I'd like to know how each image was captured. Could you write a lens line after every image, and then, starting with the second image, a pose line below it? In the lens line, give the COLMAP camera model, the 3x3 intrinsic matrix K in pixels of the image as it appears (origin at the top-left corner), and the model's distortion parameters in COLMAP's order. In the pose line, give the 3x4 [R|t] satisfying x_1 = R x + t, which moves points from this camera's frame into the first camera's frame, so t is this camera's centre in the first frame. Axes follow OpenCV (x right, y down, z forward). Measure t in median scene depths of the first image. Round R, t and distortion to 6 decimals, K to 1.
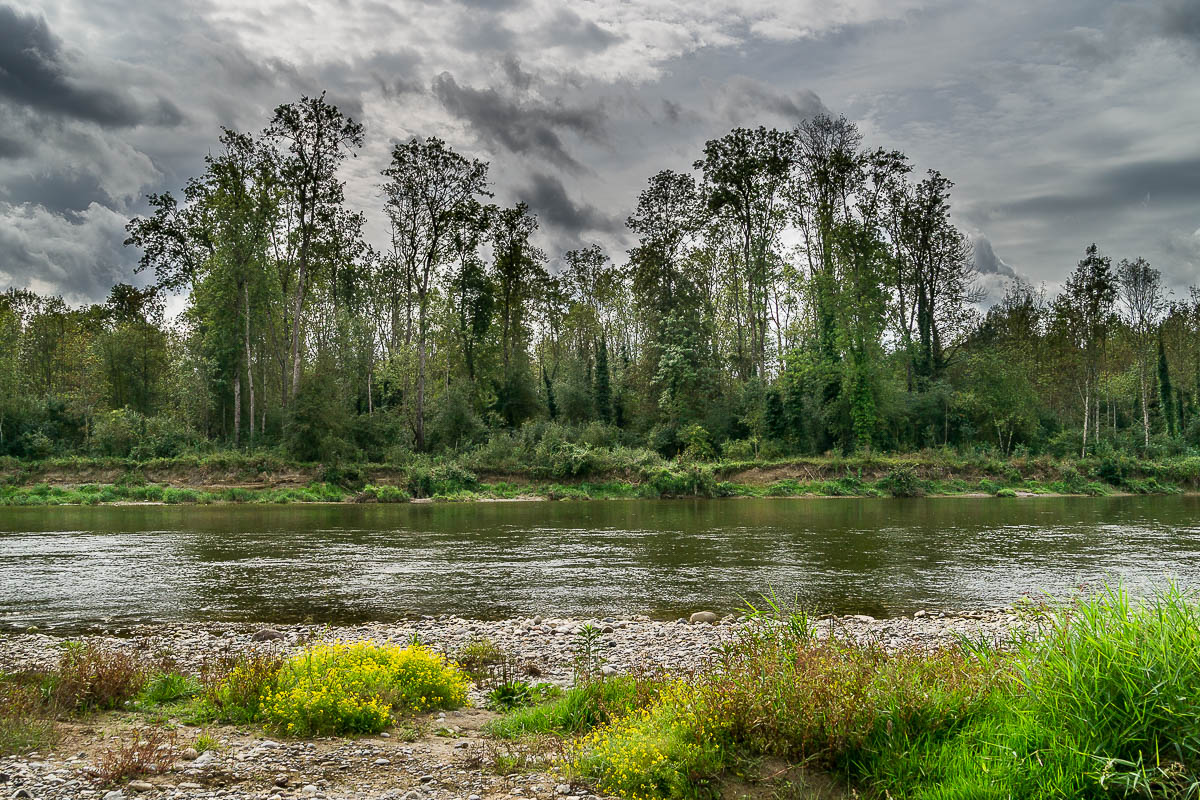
lens RADIAL K [[976.2, 0, 600.0], [0, 976.2, 400.0], [0, 0, 1]] dist [-0.054282, 0.002616]
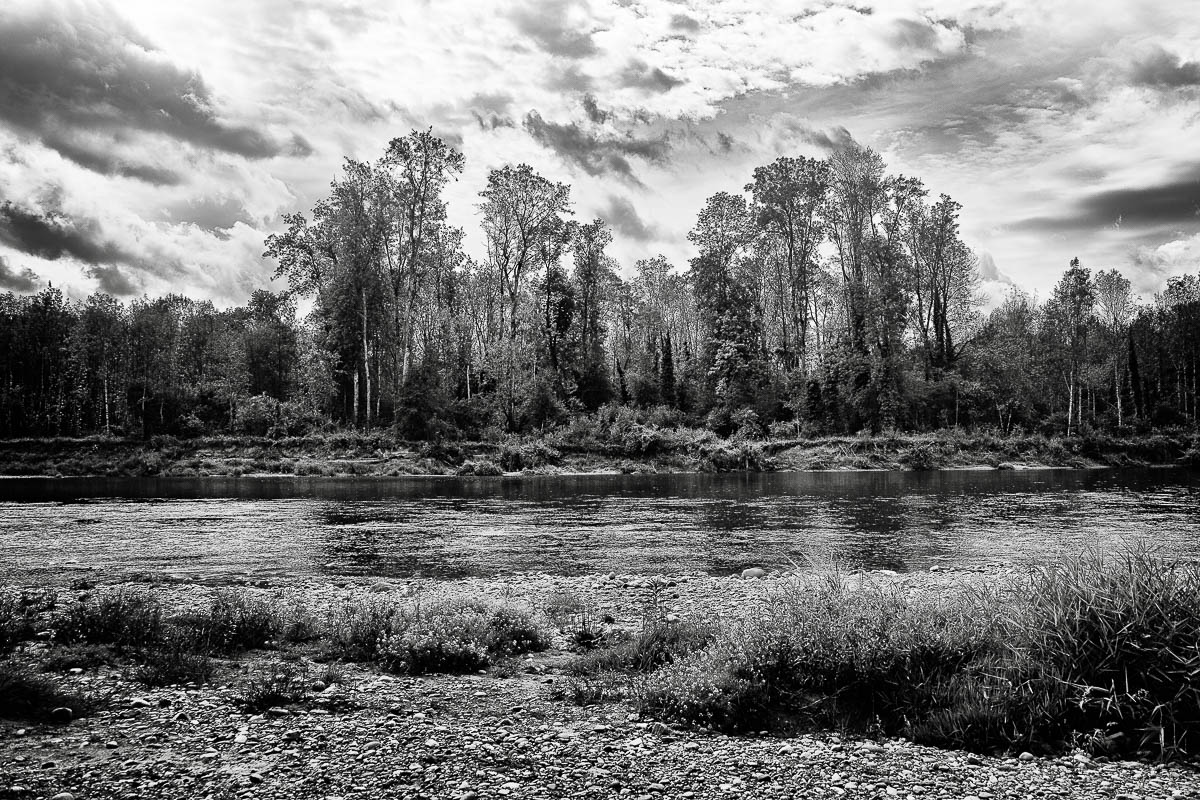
lens RADIAL K [[1147.6, 0, 579.2], [0, 1147.6, 400.7], [0, 0, 1]] dist [0.003970, 0.006803]
pose [[0.996200, 0.000558, -0.087096, 0.017414], [0.000619, 0.999909, 0.013490, -0.003099], [0.087096, -0.013493, 0.996109, -0.389159]]
